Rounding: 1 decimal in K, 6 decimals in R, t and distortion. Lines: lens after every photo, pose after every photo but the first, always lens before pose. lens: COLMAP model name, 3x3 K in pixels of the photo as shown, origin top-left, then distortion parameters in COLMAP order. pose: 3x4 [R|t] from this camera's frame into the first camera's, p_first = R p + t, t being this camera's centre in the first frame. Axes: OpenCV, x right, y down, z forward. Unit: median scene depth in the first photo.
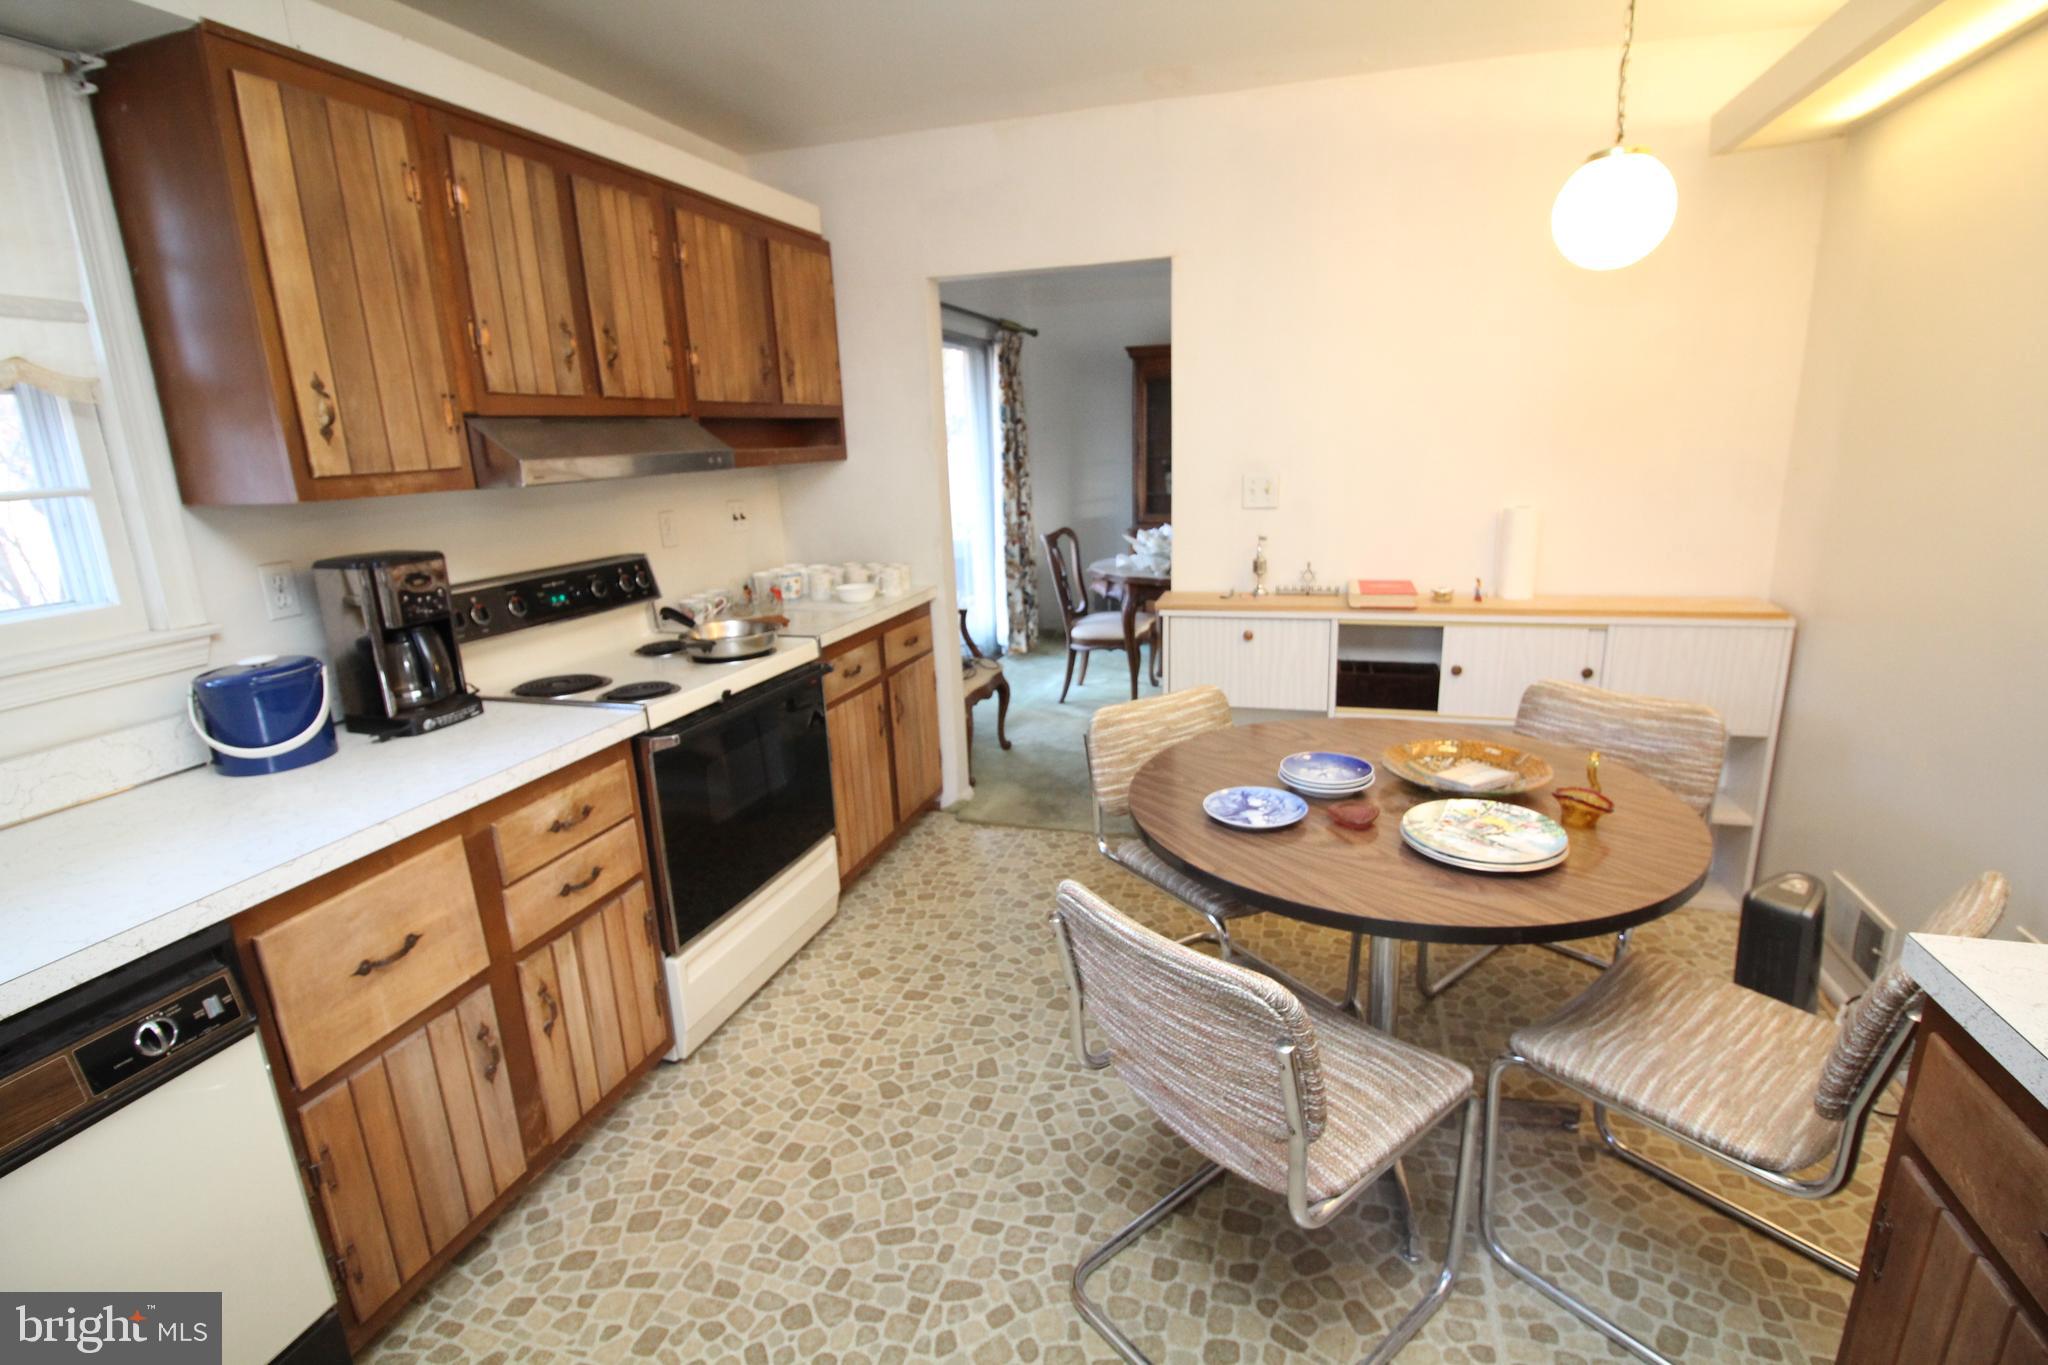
lens RADIAL K [[950.0, 0, 1024.0], [0, 950.0, 681.0], [0, 0, 1]] dist [-0.000199, -0.000072]
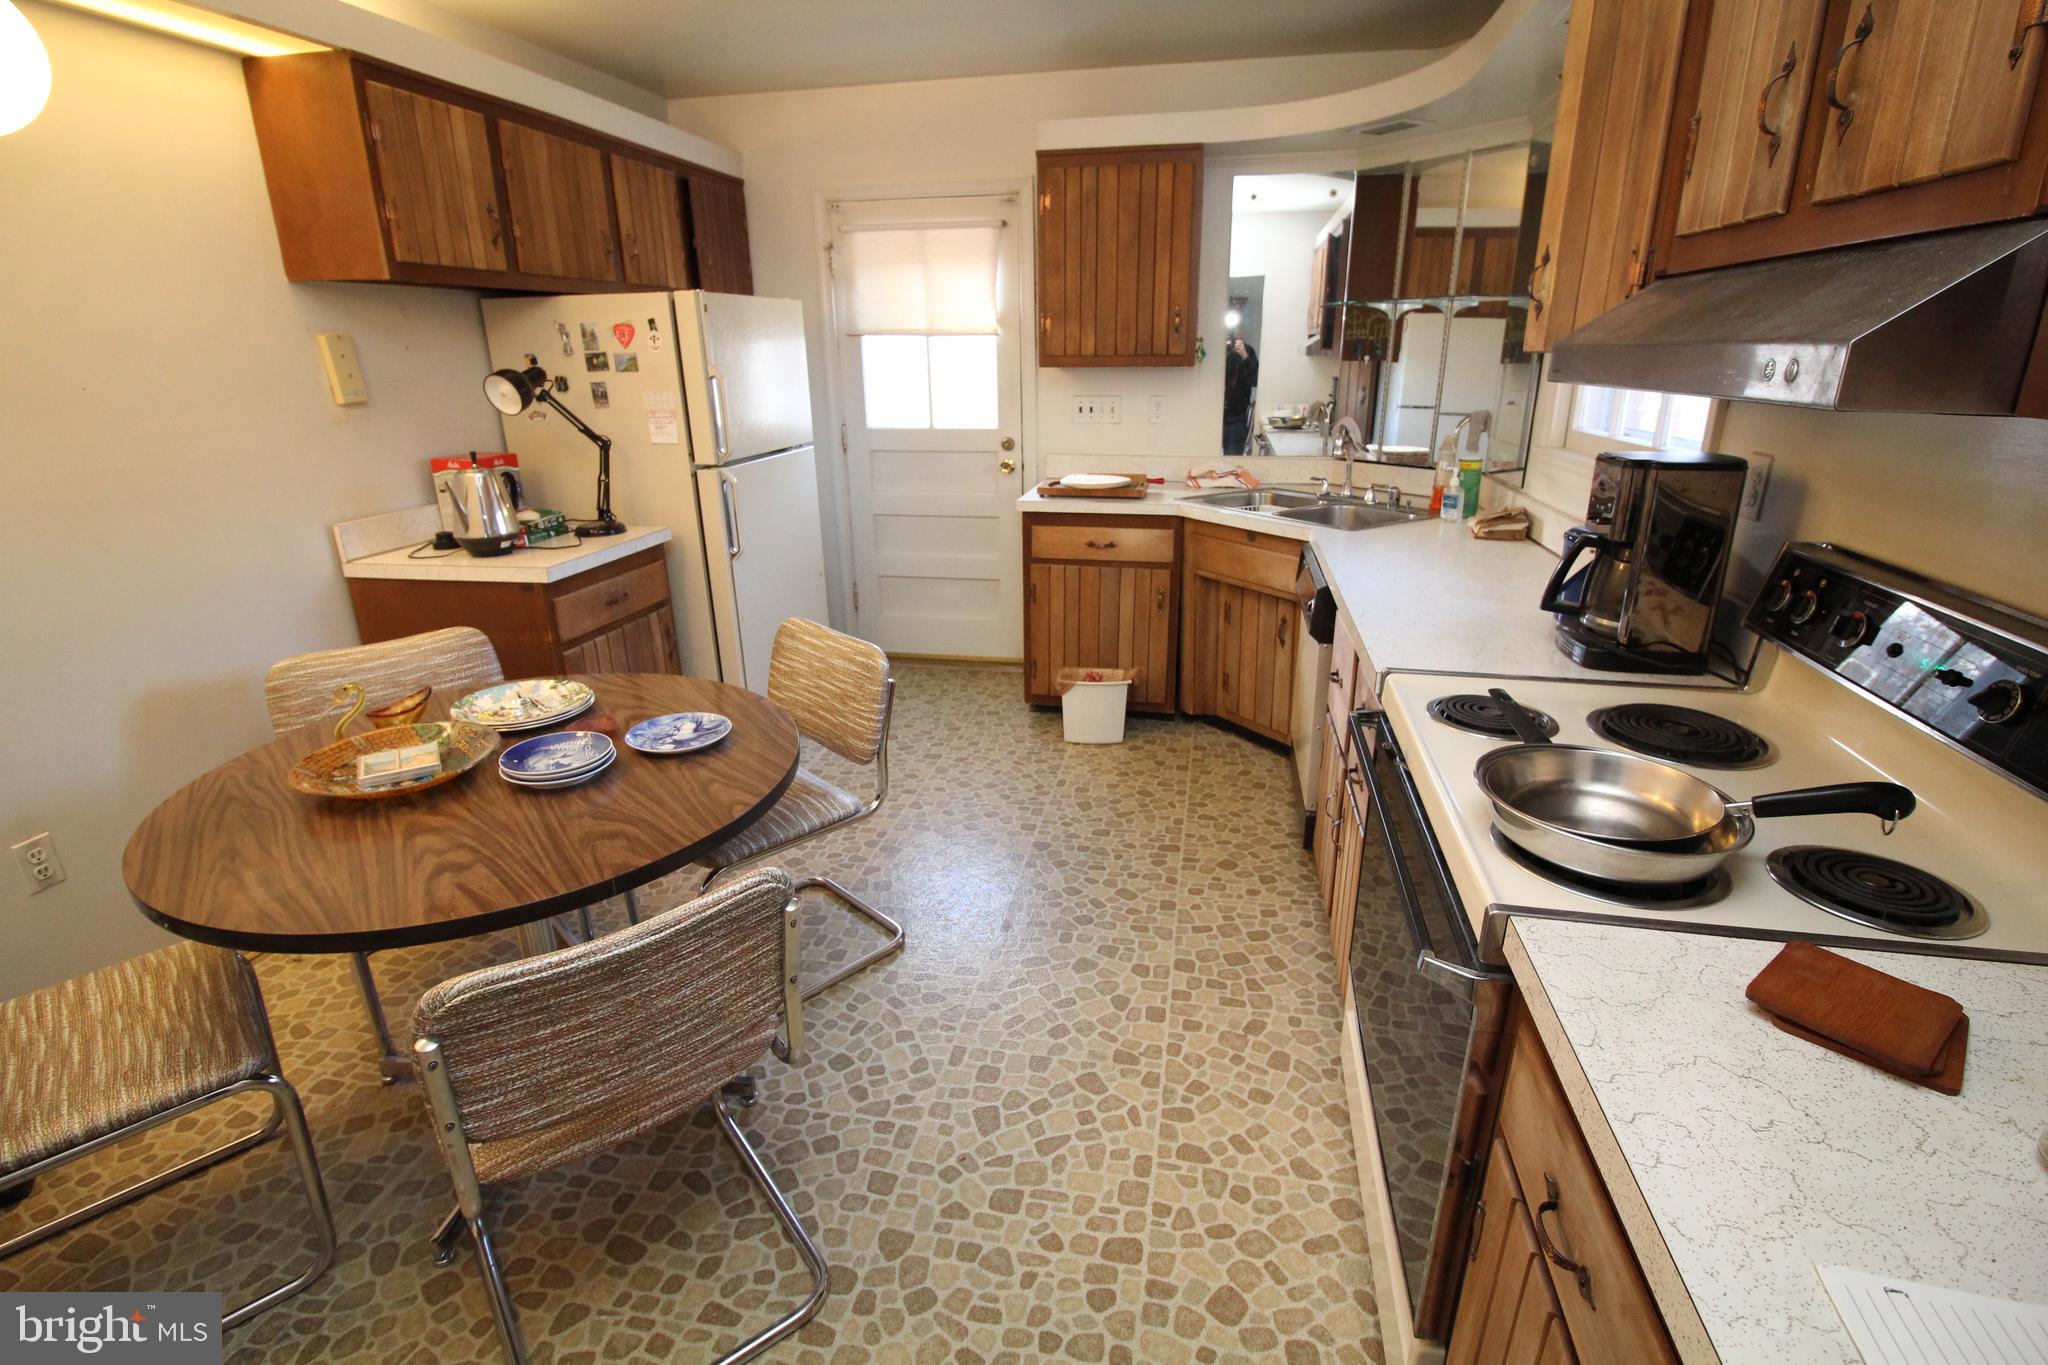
lens RADIAL K [[950.0, 0, 1020.2], [0, 950.0, 680.1], [0, 0, 1]] dist [-0.000199, -0.000072]
pose [[-0.993618, 0.076580, -0.082820, -0.028130], [0.016770, 0.826359, 0.562894, -0.387832], [0.111546, 0.557913, -0.822369, 1.507640]]
